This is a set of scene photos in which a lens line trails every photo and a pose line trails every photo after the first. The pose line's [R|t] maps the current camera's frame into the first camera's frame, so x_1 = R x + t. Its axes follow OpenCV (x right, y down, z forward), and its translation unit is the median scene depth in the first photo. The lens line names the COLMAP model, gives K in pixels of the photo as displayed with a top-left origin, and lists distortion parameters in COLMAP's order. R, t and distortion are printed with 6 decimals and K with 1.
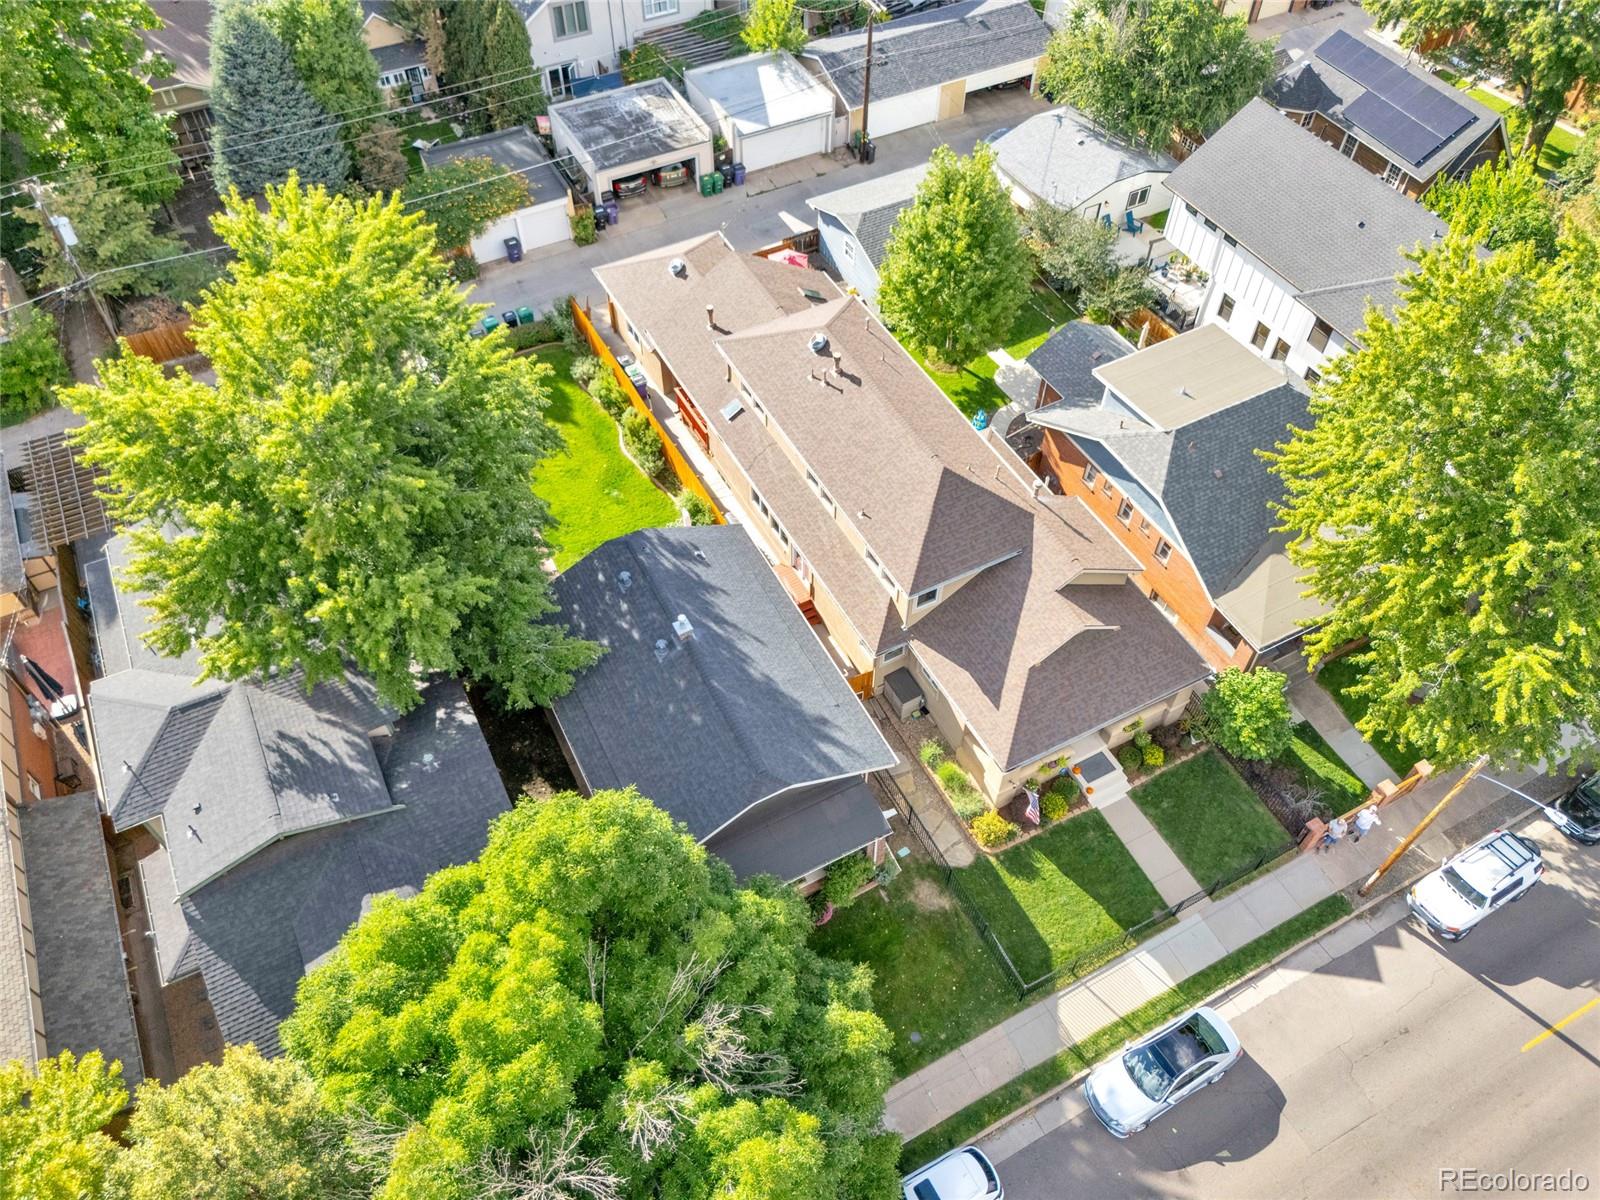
lens RADIAL K [[1144.5, 0, 800.0], [0, 1144.5, 600.0], [0, 0, 1]] dist [0.009336, 0.001907]
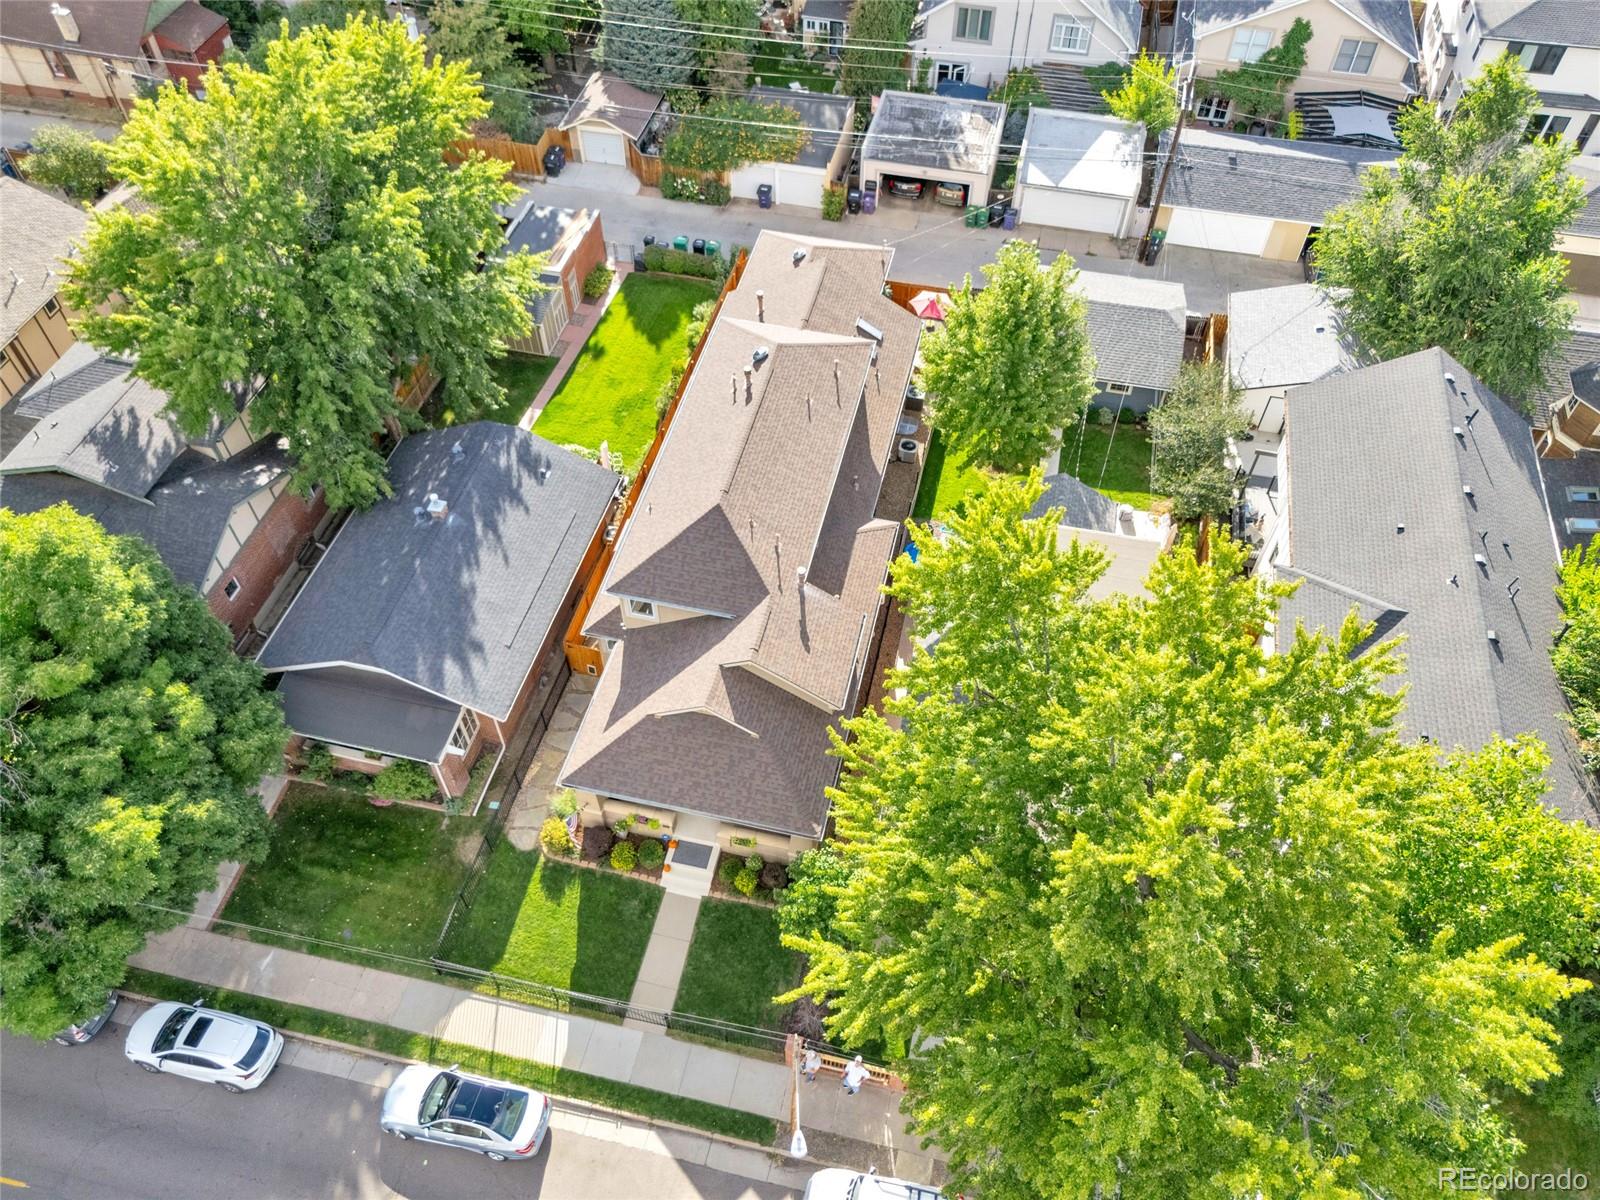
lens RADIAL K [[1144.5, 0, 800.0], [0, 1144.5, 600.0], [0, 0, 1]] dist [0.009336, 0.001907]
pose [[0.763728, 0.510022, -0.395723, 0.590774], [-0.513985, 0.851318, 0.105242, -0.178169], [0.390562, 0.123020, 0.912320, 0.141914]]
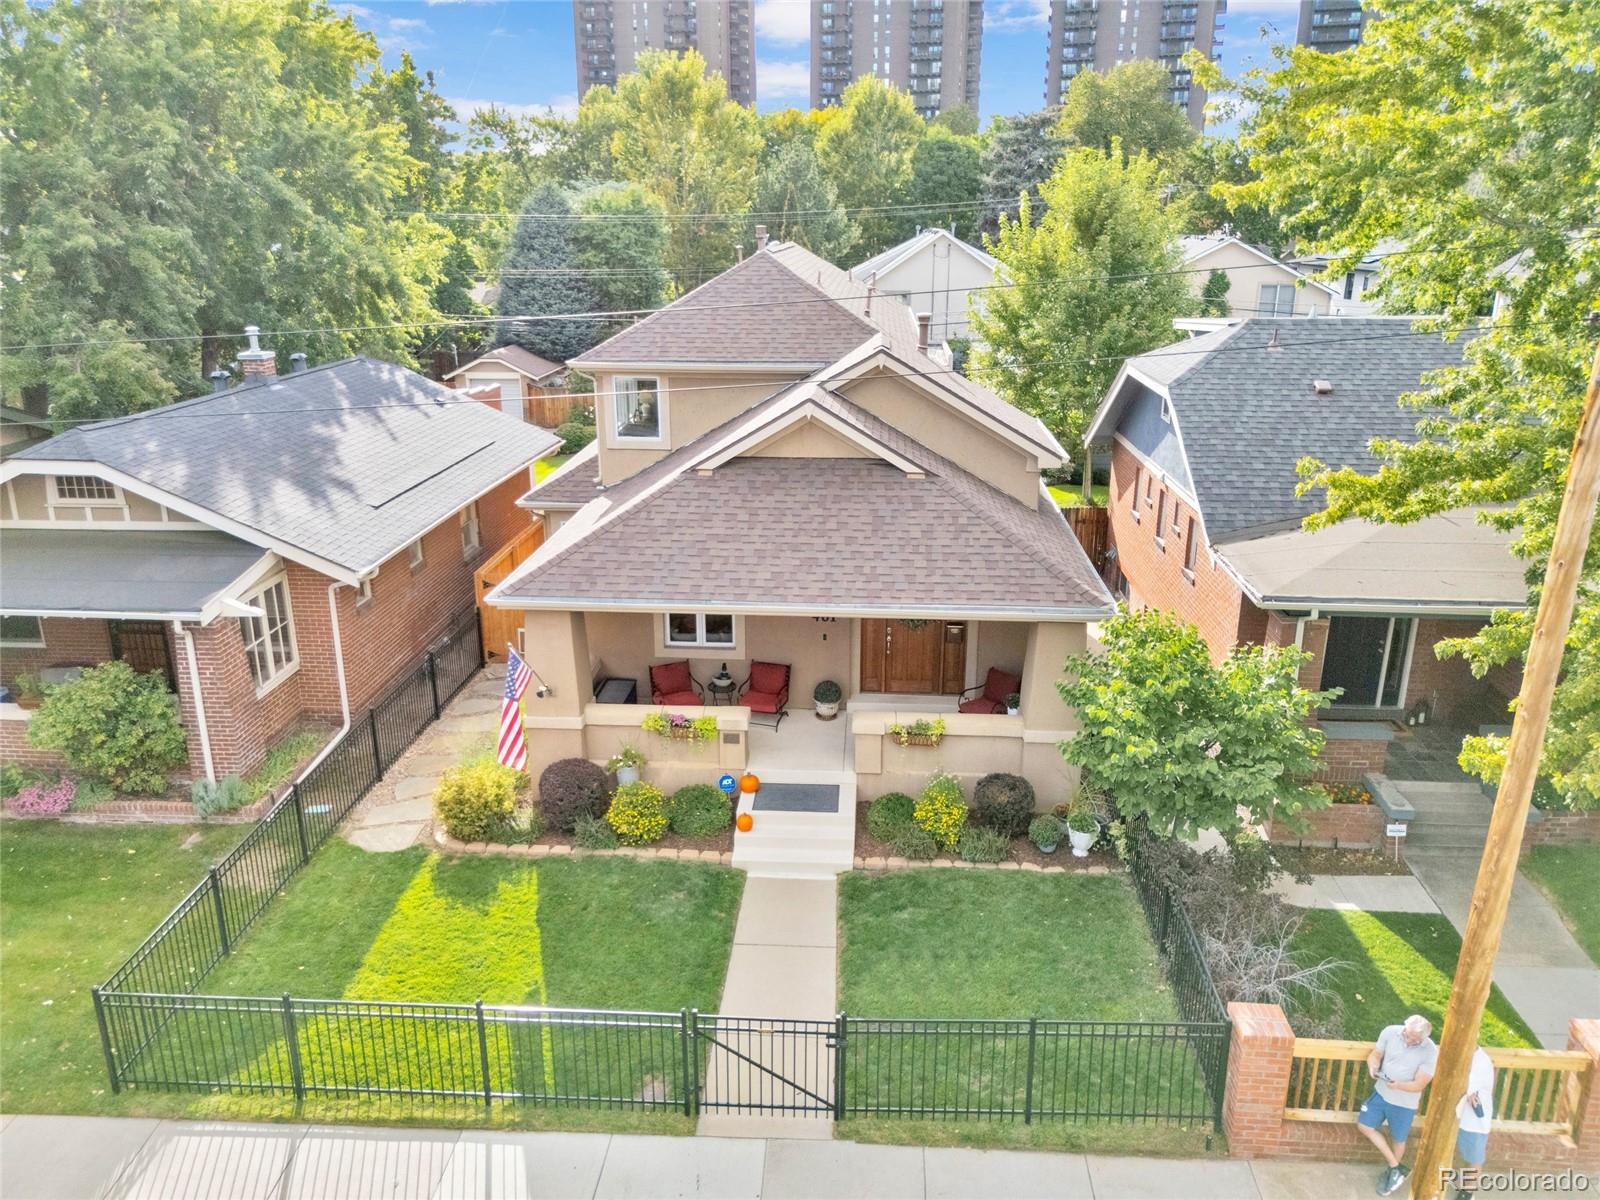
lens RADIAL K [[1144.5, 0, 800.0], [0, 1144.5, 600.0], [0, 0, 1]] dist [0.009336, 0.001907]
pose [[0.855433, 0.162302, -0.491825, 0.446984], [-0.407119, 0.797720, -0.444856, 0.270518], [0.320138, 0.580776, 0.748473, 0.647034]]
